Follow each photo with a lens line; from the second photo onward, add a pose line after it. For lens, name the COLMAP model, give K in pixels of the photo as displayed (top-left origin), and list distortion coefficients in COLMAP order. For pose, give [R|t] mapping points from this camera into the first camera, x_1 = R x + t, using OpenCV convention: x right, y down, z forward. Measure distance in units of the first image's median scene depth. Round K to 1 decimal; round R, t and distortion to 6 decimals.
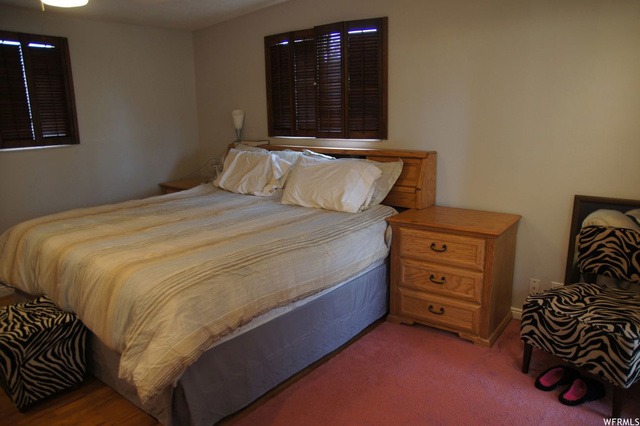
lens RADIAL K [[467.4, 0, 317.7], [0, 467.4, 214.1], [0, 0, 1]] dist [-0.068991, 0.033911]
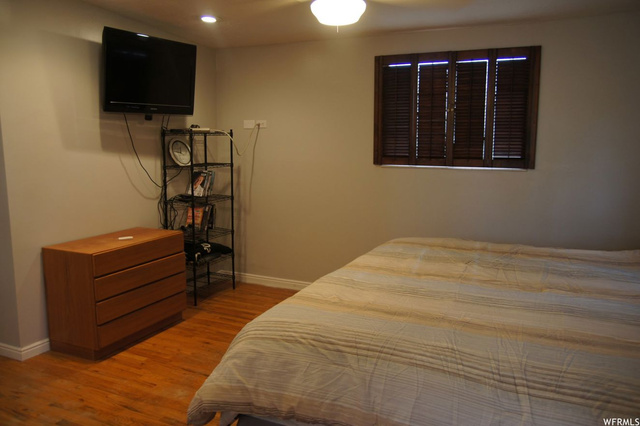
lens RADIAL K [[512.2, 0, 320.4], [0, 512.2, 206.9], [0, 0, 1]] dist [-0.048479, -0.000062]
pose [[0.236084, 0.148693, -0.960289, 0.594682], [-0.210772, 0.972532, 0.098771, -0.186878], [0.948599, 0.179084, 0.260940, 0.780531]]
